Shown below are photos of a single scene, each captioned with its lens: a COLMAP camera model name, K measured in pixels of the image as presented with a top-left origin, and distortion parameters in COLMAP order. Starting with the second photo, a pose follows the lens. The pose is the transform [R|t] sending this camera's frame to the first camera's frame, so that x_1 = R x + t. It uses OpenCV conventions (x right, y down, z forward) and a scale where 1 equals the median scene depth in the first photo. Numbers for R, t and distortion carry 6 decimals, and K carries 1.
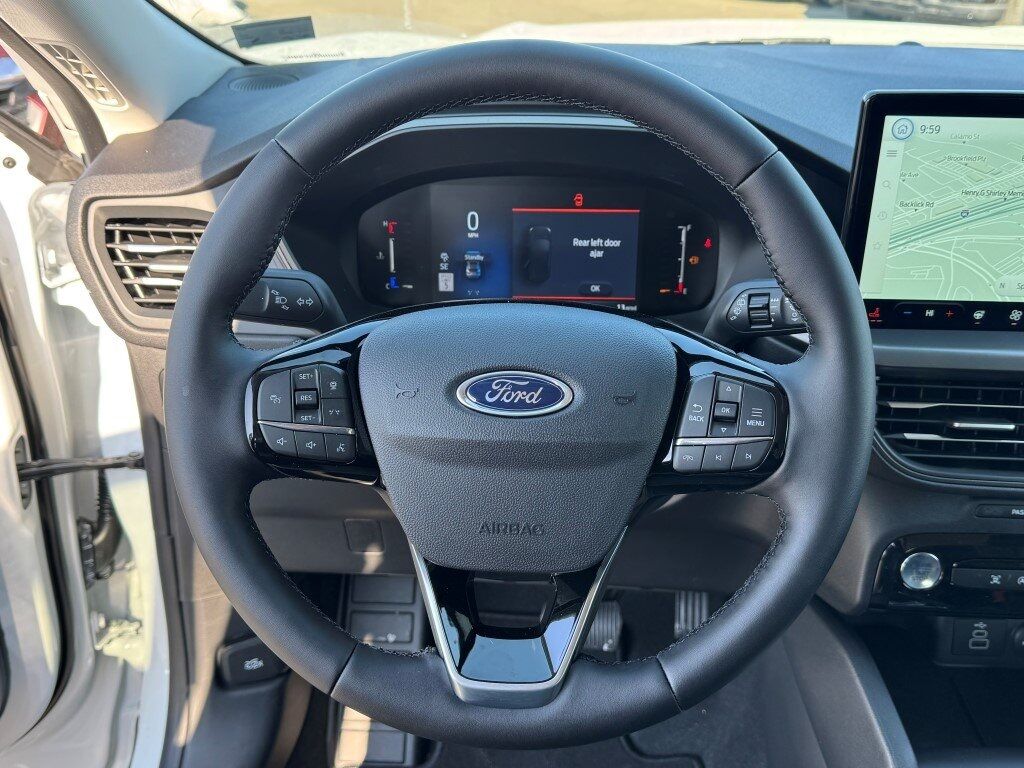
lens RADIAL K [[1043.9, 0, 512.3], [0, 1043.9, 387.4], [0, 0, 1]] dist [-0.012681, 0.000000]
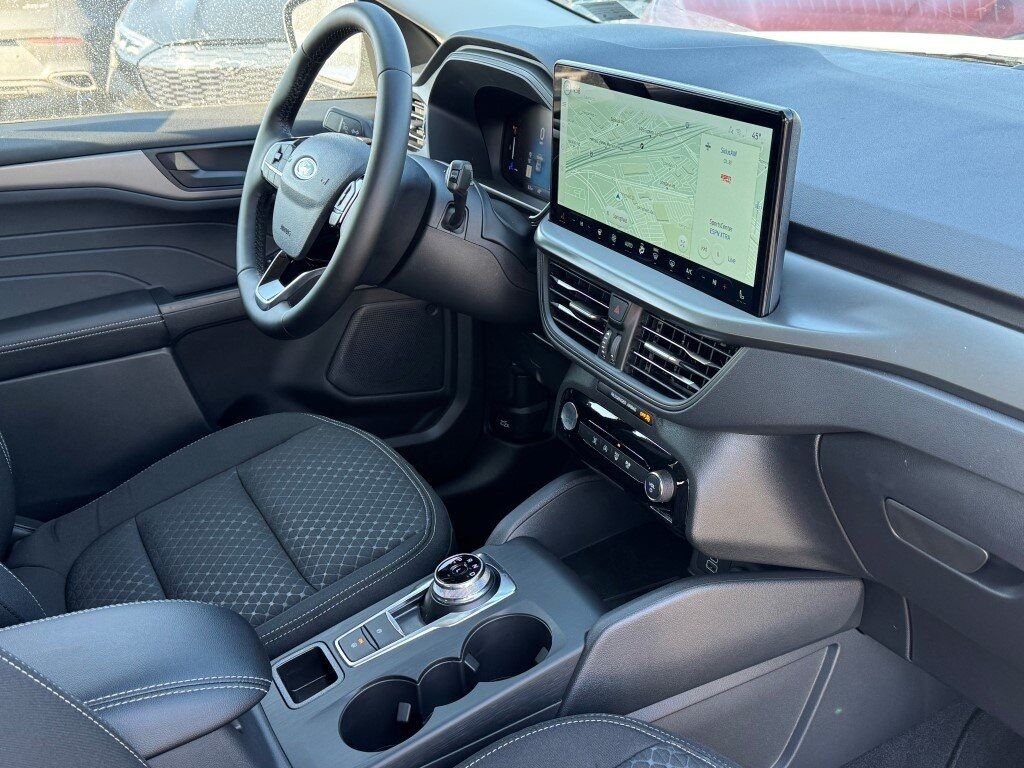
lens RADIAL K [[1109.6, 0, 512.7], [0, 1109.6, 382.3], [0, 0, 1]] dist [0.111760, 0.000000]
pose [[0.532589, 0.339391, -0.775347, 1.597846], [-0.360812, 0.919712, 0.154741, -0.072198], [0.765613, 0.197341, 0.612285, 0.030289]]
